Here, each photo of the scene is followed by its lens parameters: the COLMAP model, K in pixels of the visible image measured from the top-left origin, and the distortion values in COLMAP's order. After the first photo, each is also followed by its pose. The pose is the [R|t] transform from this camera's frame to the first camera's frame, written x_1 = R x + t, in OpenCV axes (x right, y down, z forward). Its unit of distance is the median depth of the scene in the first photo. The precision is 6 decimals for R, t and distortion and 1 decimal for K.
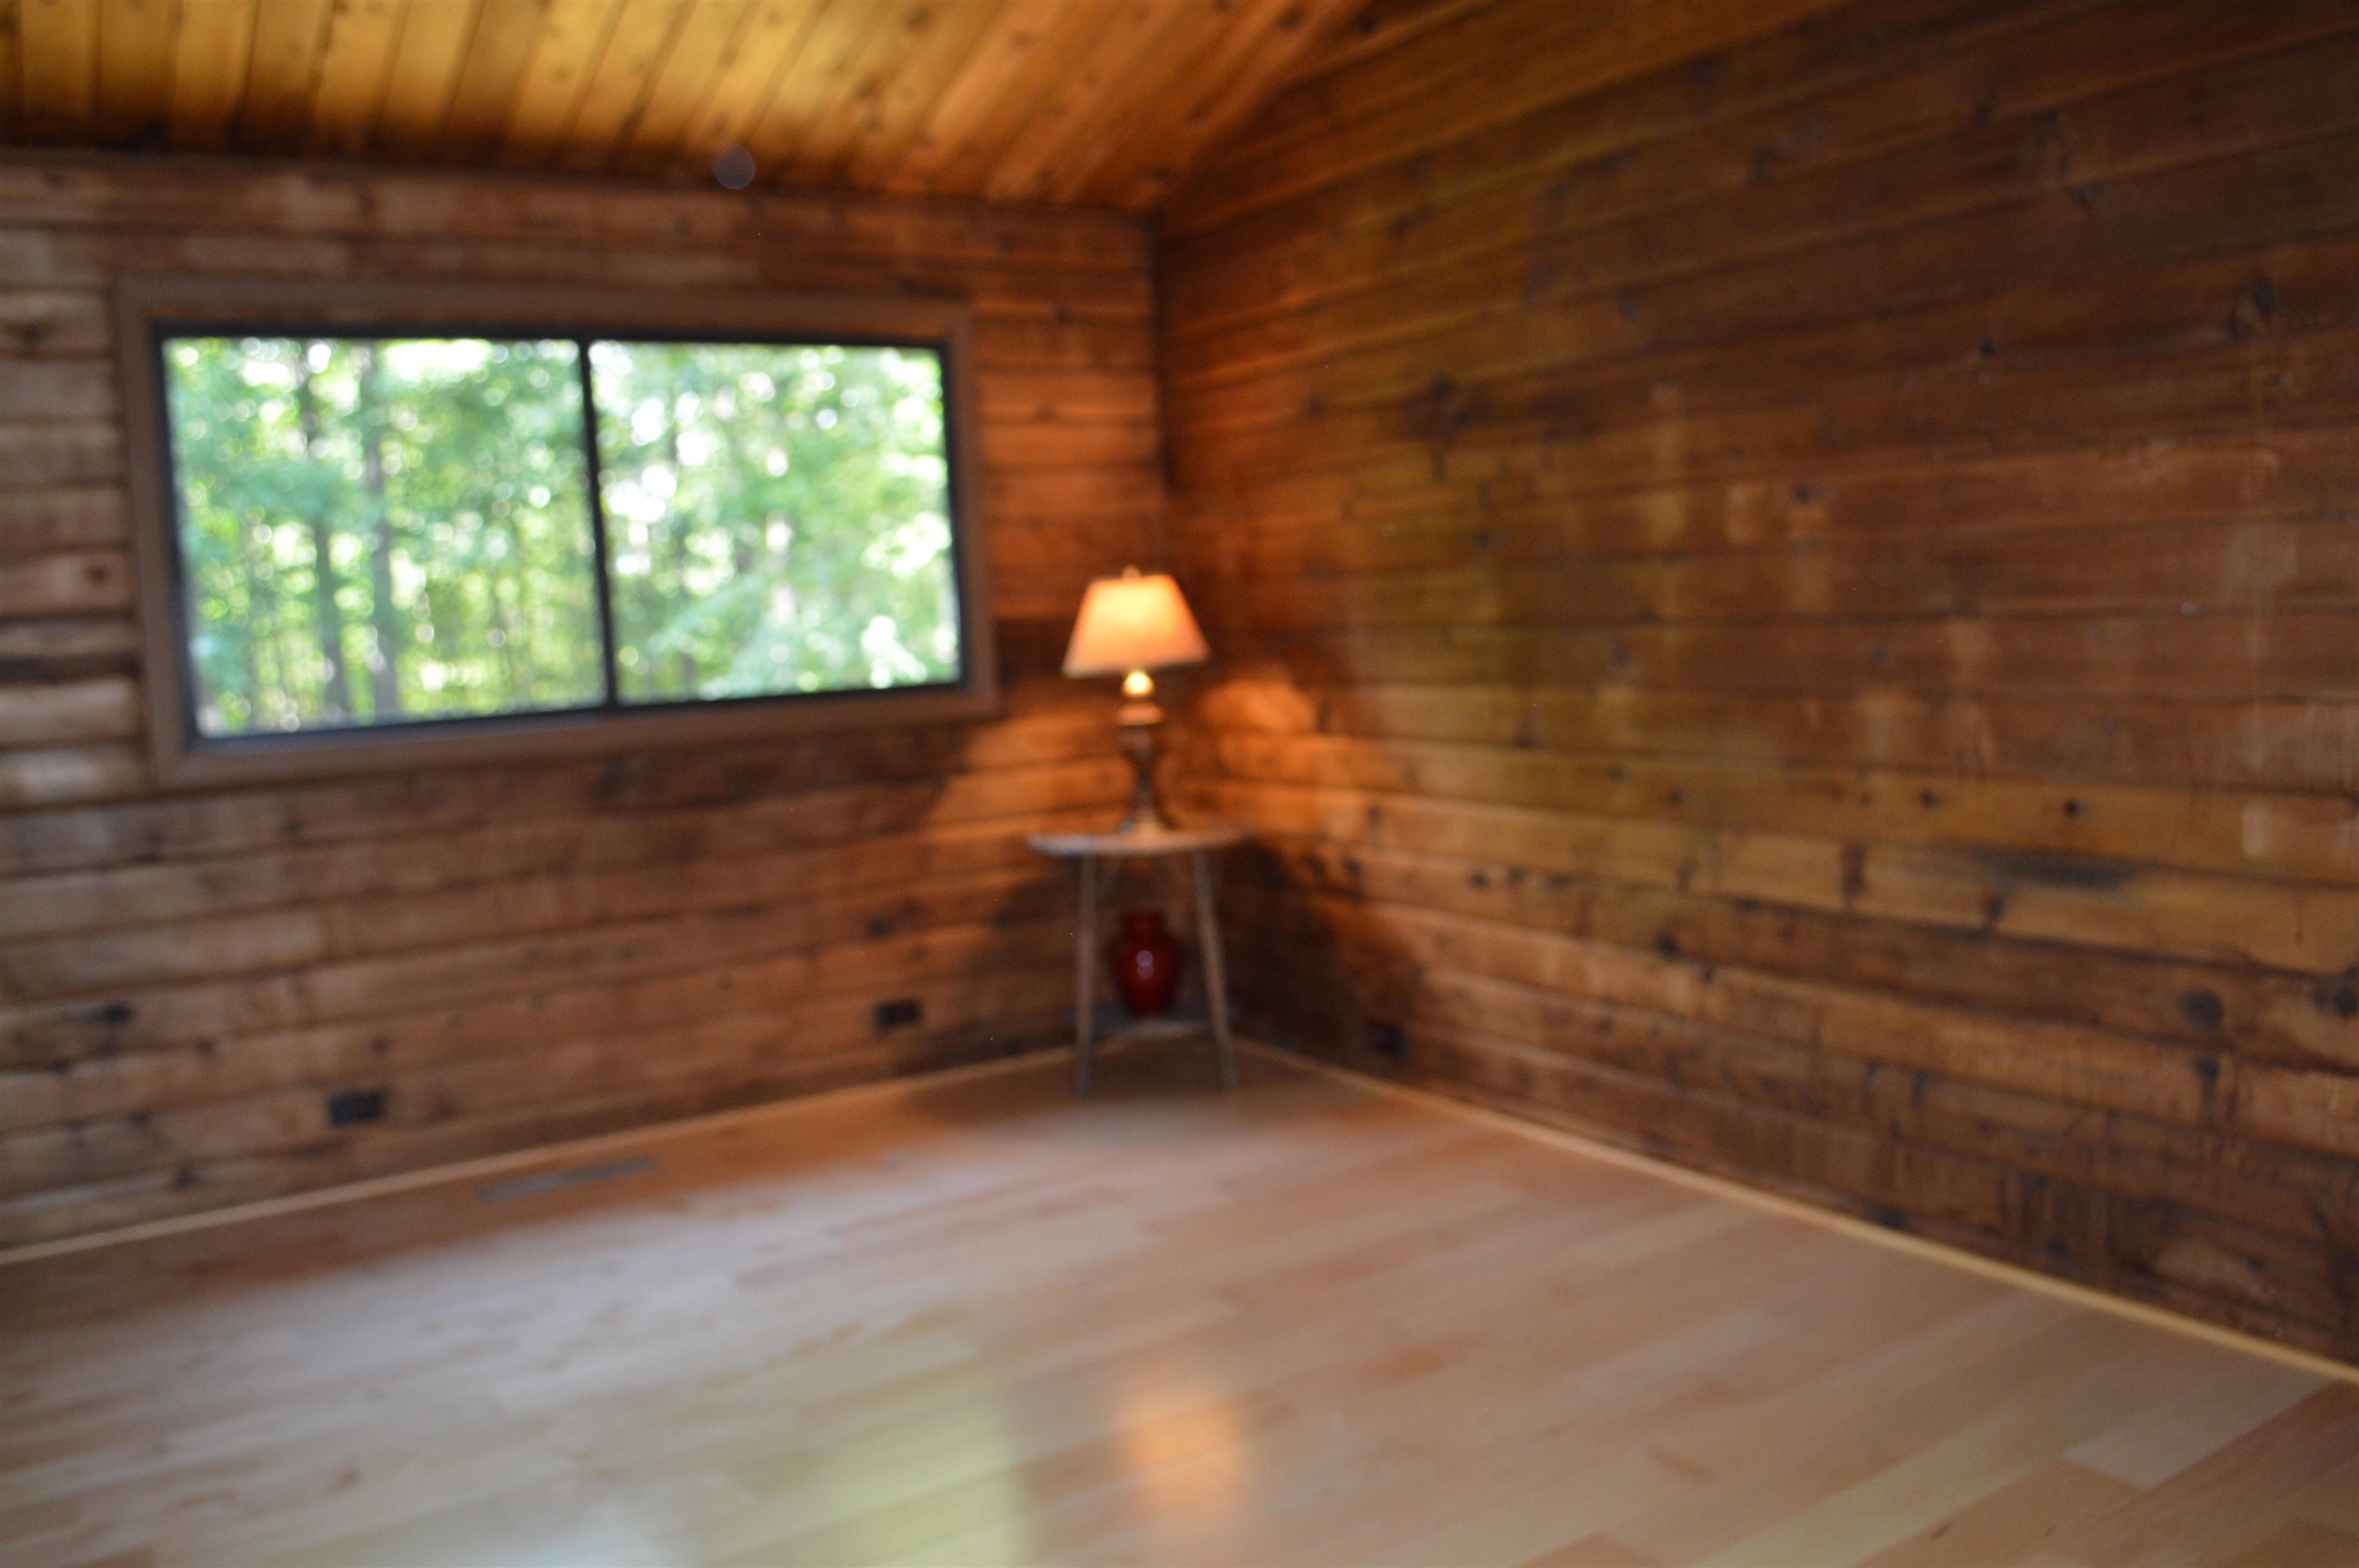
lens RADIAL K [[1864.1, 0, 1182.6], [0, 1864.1, 782.5], [0, 0, 1]] dist [-0.074751, 0.004924]
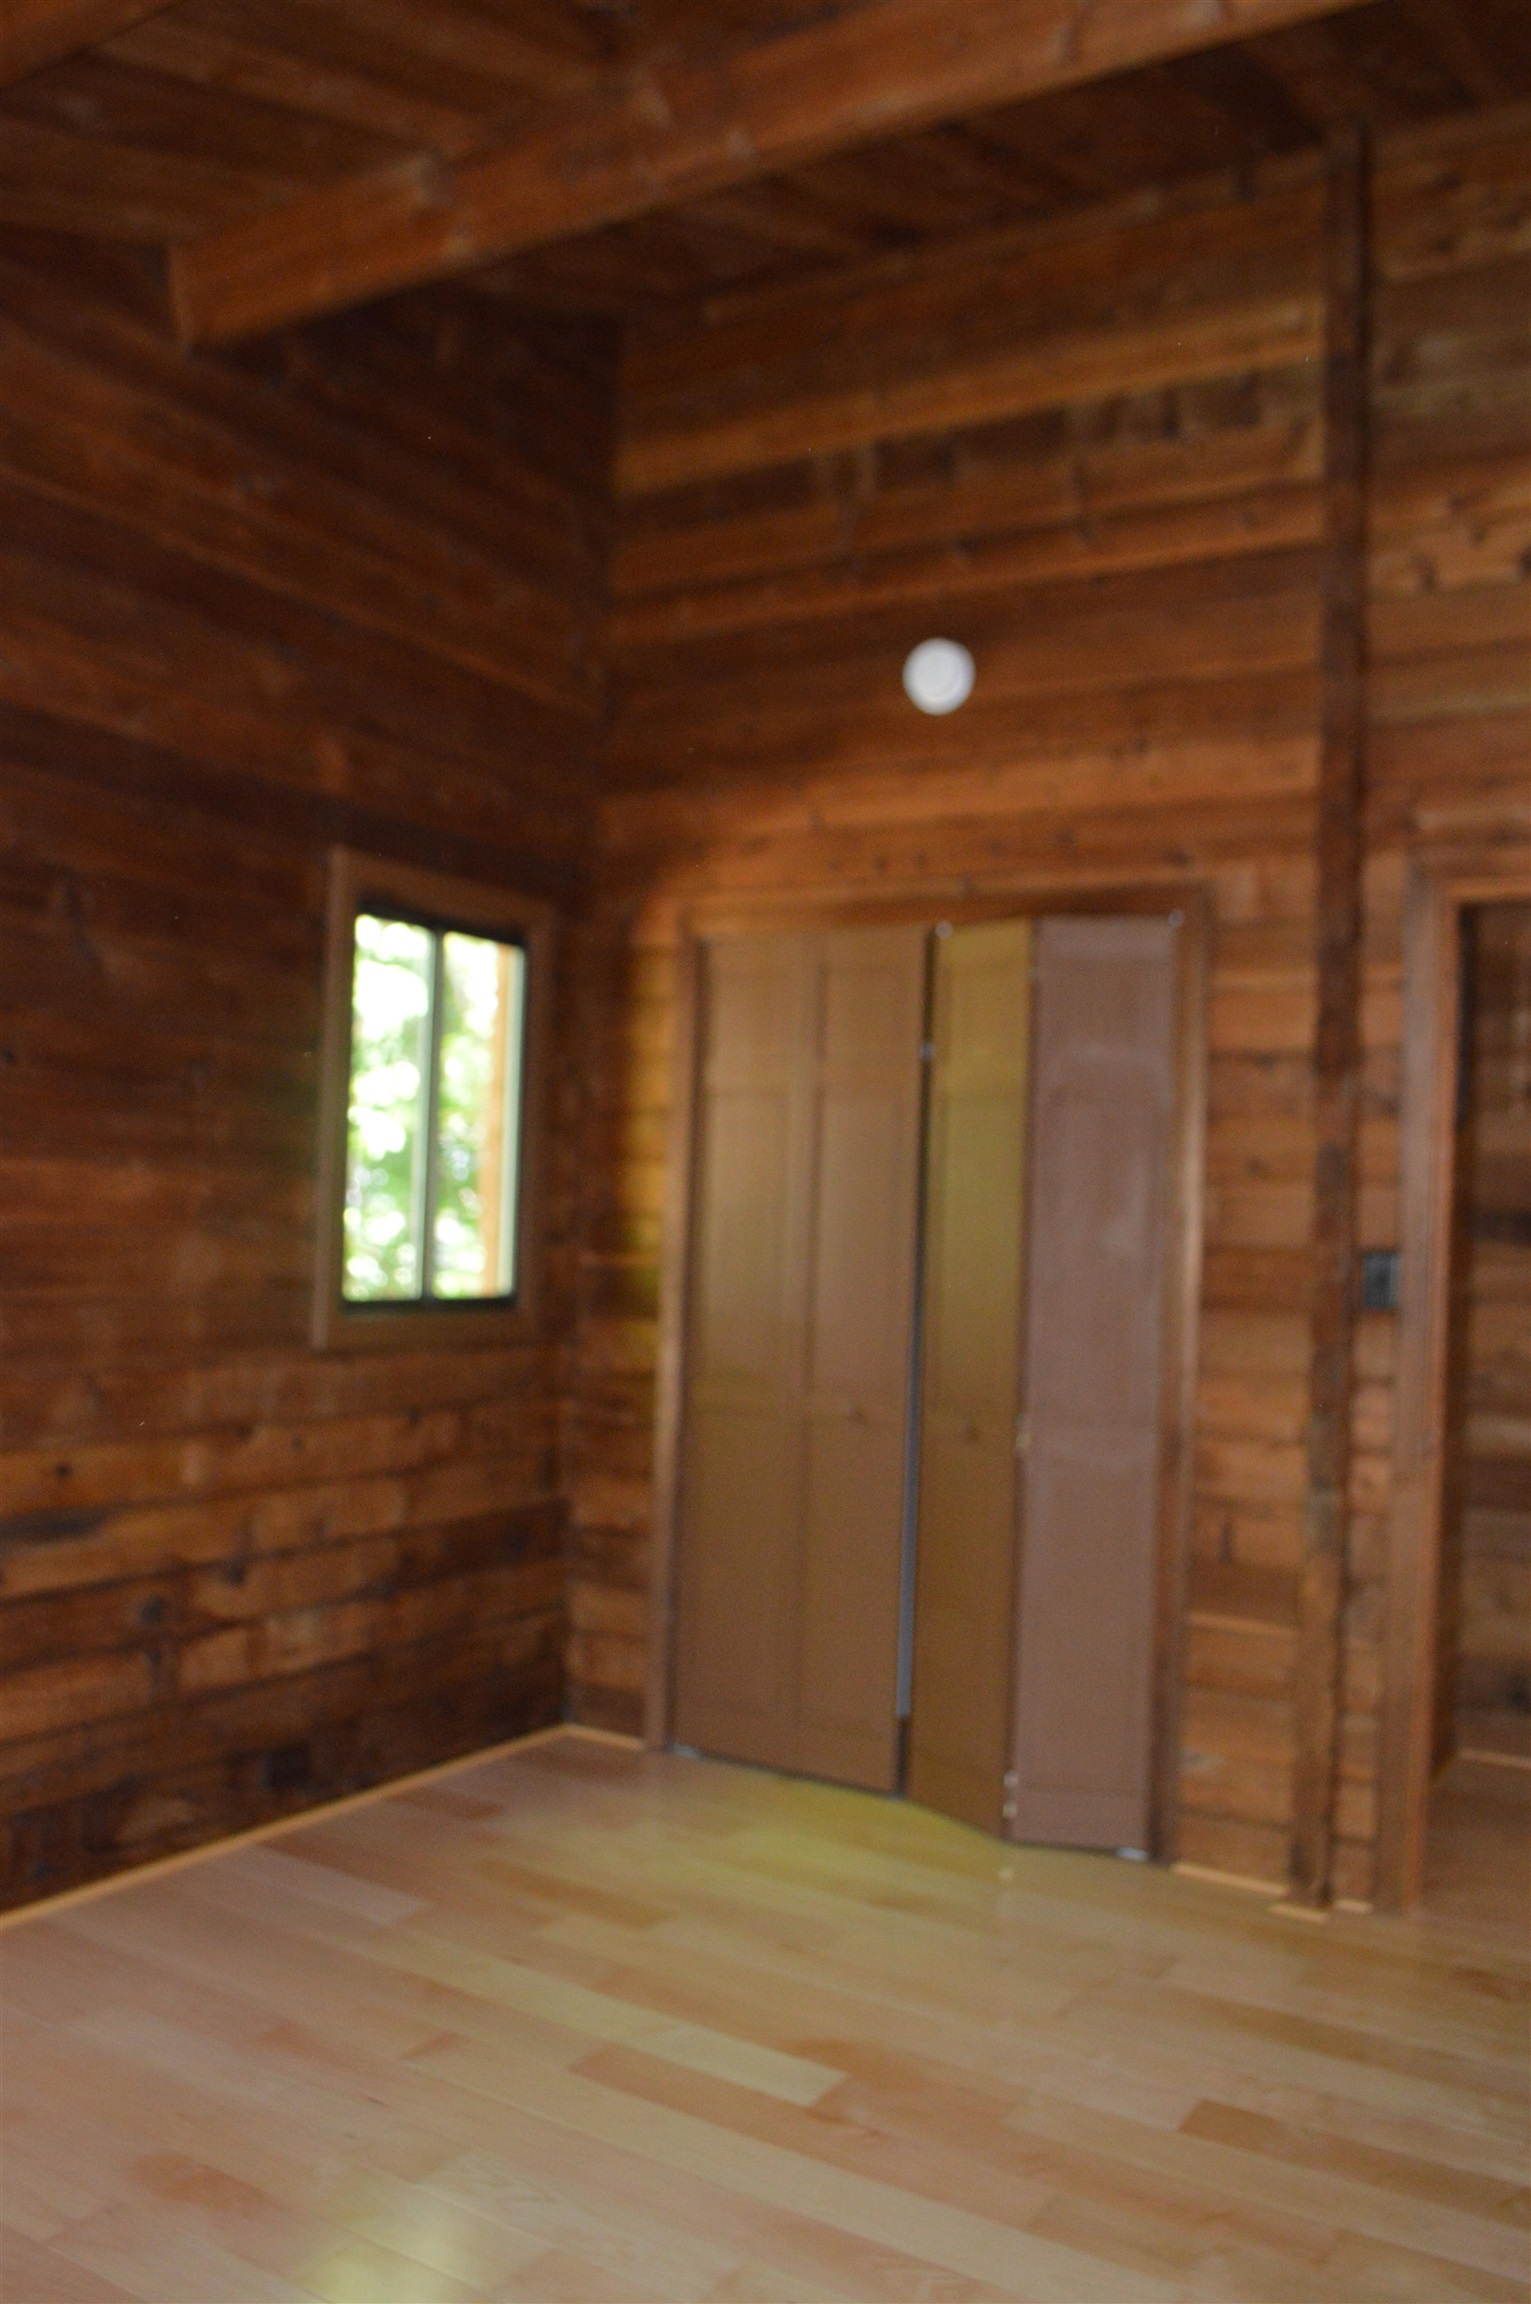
lens RADIAL K [[1820.6, 0, 762.3], [0, 1820.6, 1208.2], [0, 0, 1]] dist [-0.074751, 0.004924]
pose [[-0.438438, 0.043710, 0.897698, -0.755670], [0.072507, 0.997281, -0.013147, -0.108034], [-0.895832, 0.059325, -0.440415, 1.148460]]
